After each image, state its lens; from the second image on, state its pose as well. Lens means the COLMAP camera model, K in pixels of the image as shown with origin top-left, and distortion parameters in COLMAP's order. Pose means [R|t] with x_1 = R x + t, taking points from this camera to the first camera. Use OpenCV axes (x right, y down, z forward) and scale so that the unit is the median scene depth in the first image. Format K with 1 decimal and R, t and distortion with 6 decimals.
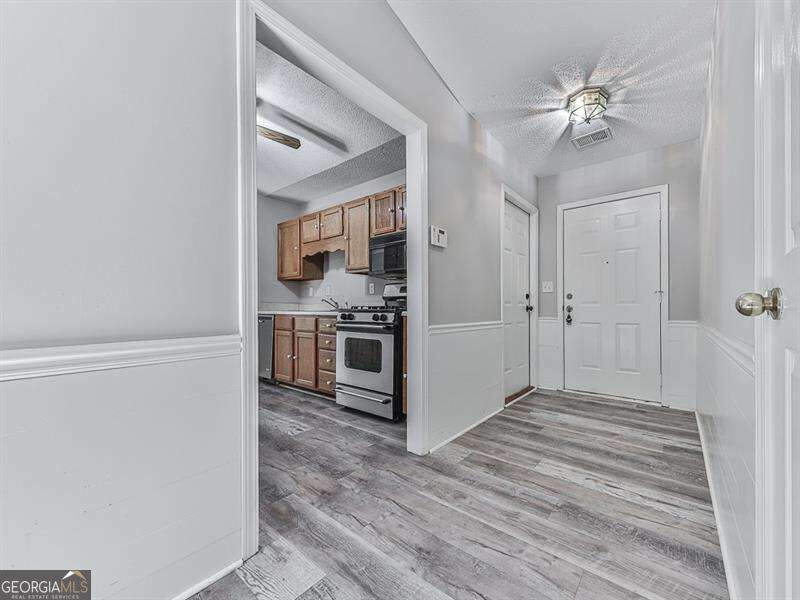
lens RADIAL K [[315.0, 0, 407.0], [0, 315.0, 295.3], [0, 0, 1]] dist [0.000421, -0.000253]
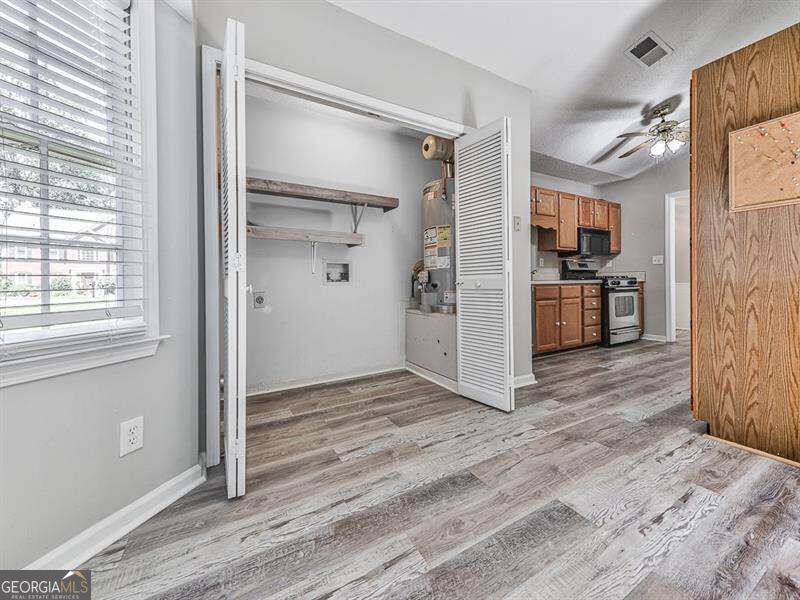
lens RADIAL K [[324.3, 0, 398.5], [0, 324.3, 281.9], [0, 0, 1]] dist [-0.000092, 0.000111]
pose [[0.347556, 0.001886, 0.937657, -1.895973], [-0.020545, 0.999773, 0.005604, 0.072681], [-0.937434, -0.021212, 0.347516, 1.372848]]
